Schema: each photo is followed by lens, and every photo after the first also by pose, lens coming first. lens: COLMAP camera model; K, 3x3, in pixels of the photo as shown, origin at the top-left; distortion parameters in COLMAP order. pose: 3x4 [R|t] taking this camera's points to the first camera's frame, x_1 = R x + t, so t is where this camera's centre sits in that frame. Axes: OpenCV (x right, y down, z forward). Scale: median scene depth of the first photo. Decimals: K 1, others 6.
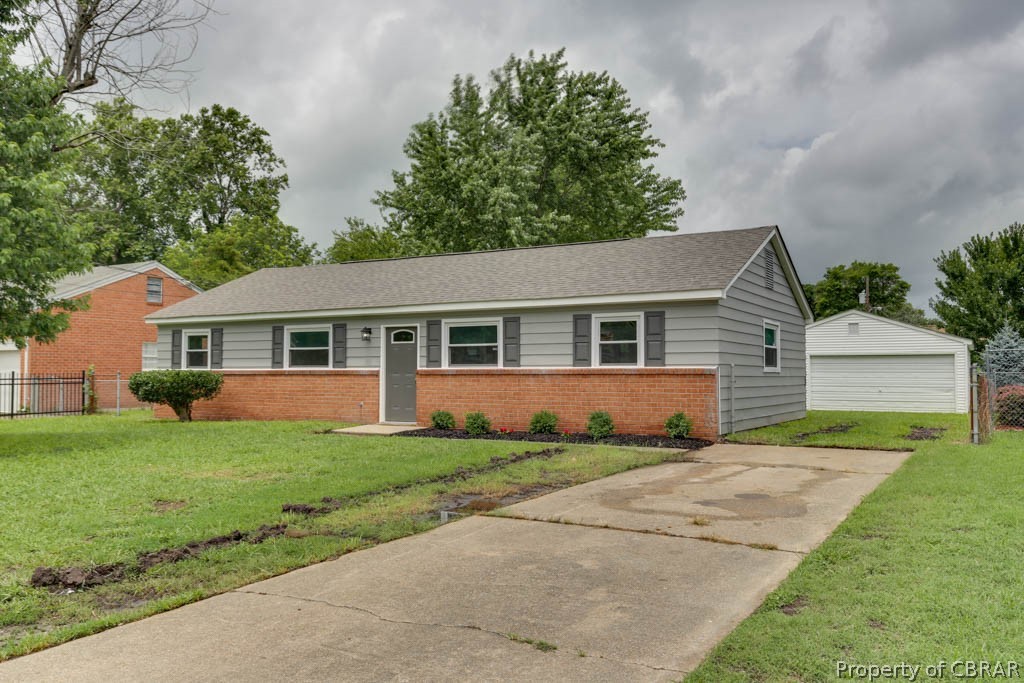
lens RADIAL K [[775.2, 0, 510.8], [0, 775.2, 349.4], [0, 0, 1]] dist [0.005871, 0.000557]
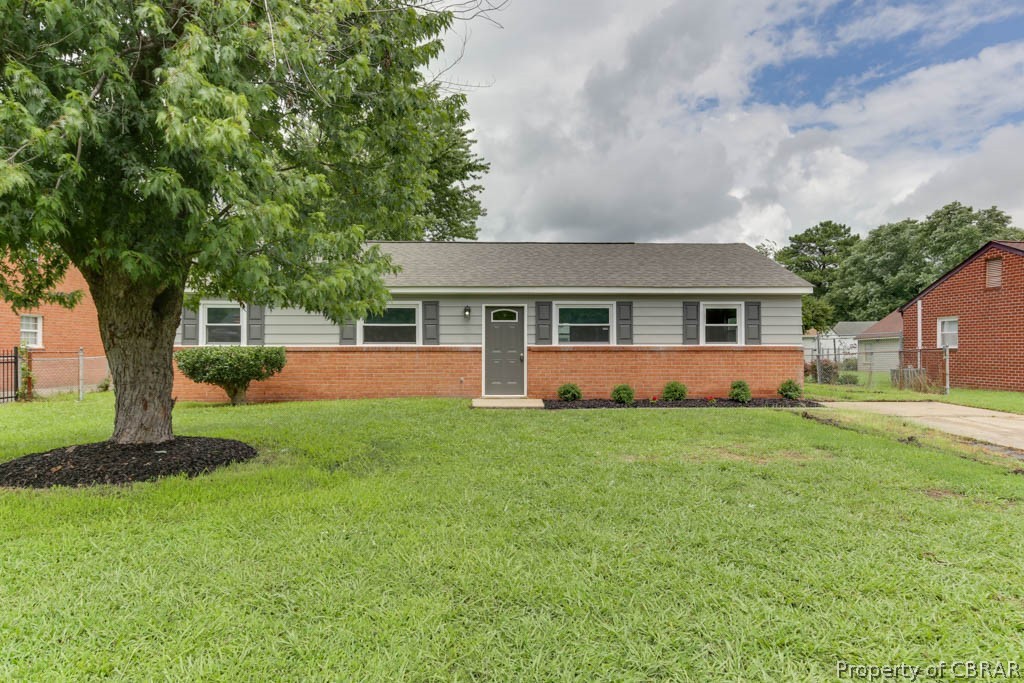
lens RADIAL K [[593.0, 0, 514.2], [0, 593.0, 342.8], [0, 0, 1]] dist [0.000813, 0.001468]
pose [[0.868739, 0.006480, 0.495228, -0.525615], [-0.015439, 0.999783, 0.014002, 0.009320], [-0.495030, -0.019809, 0.868650, 0.278214]]
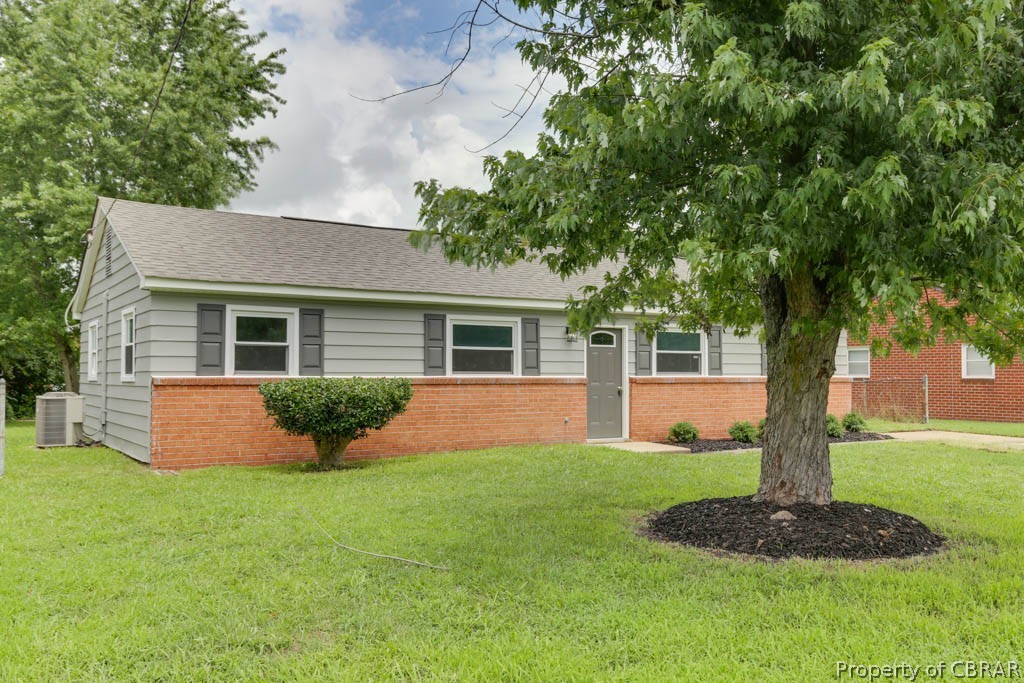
lens RADIAL K [[953.0, 0, 513.2], [0, 953.0, 340.3], [0, 0, 1]] dist [-0.004456, 0.000000]
pose [[0.459322, 0.038053, 0.887454, -1.102148], [-0.023792, 0.999251, -0.030533, 0.019154], [-0.887951, -0.007090, 0.459883, 0.595944]]
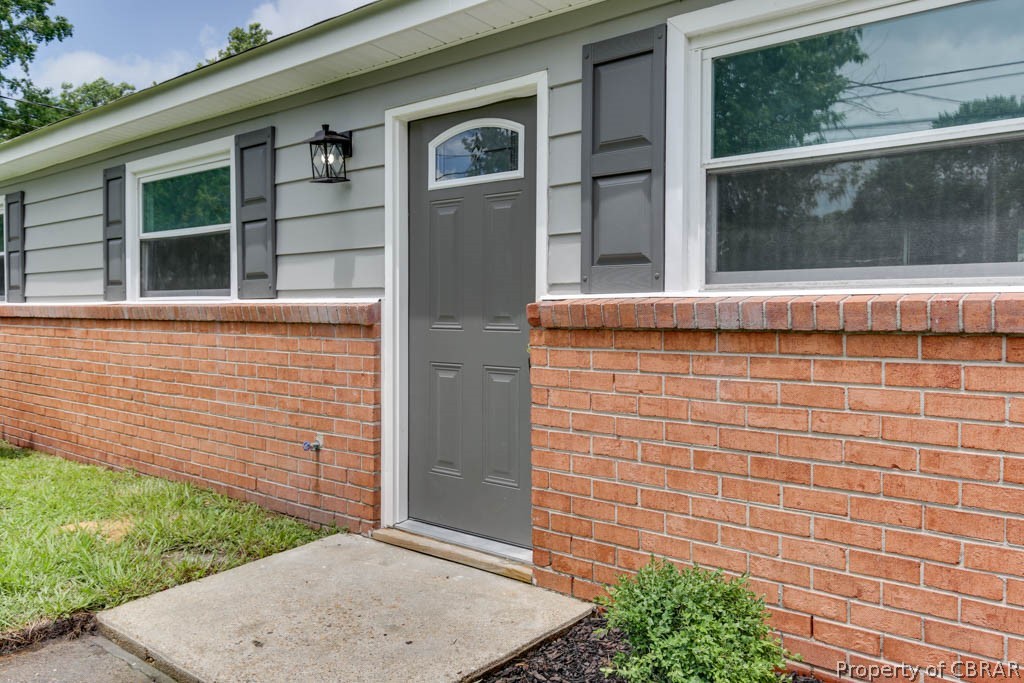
lens RADIAL K [[785.1, 0, 512.3], [0, 785.1, 333.8], [0, 0, 1]] dist [0.009268, 0.002289]
pose [[0.981828, 0.005927, -0.189683, -0.084981], [0.005820, 0.998101, 0.061316, 0.020774], [0.189686, -0.061305, 0.979929, 0.770752]]
